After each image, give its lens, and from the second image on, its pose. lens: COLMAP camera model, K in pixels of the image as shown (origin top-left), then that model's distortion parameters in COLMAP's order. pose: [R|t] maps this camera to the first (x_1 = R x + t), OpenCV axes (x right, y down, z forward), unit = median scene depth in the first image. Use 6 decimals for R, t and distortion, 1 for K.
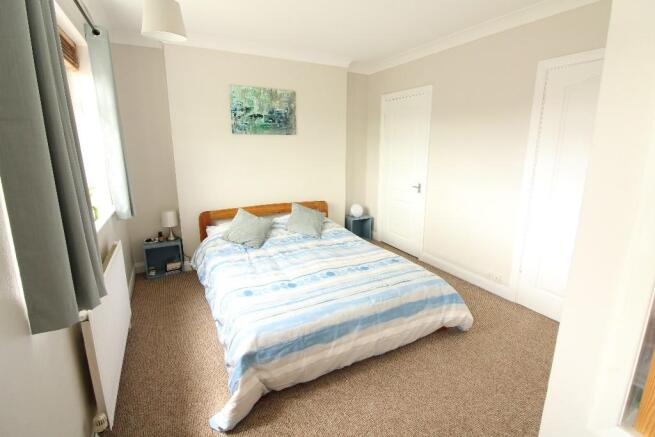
lens RADIAL K [[303.1, 0, 332.0], [0, 303.1, 207.7], [0, 0, 1]] dist [-0.001812, -0.012147]
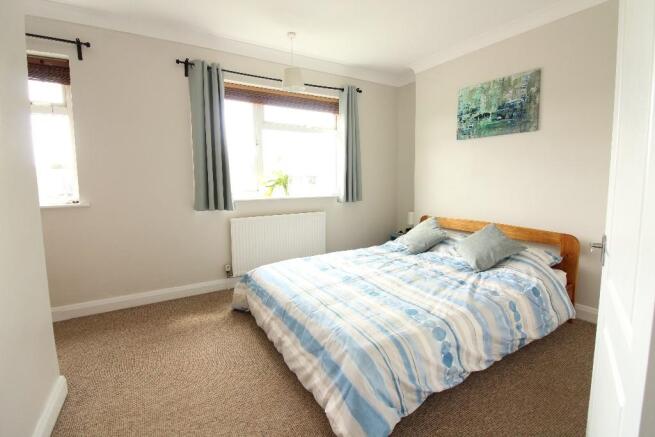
lens RADIAL K [[303.1, 0, 332.0], [0, 303.1, 207.7], [0, 0, 1]] dist [-0.001812, -0.012147]
pose [[0.057271, 0.096357, -0.993698, 0.596478], [-0.194888, 0.977262, 0.083531, -0.038817], [0.979152, 0.188876, 0.074748, 0.570524]]
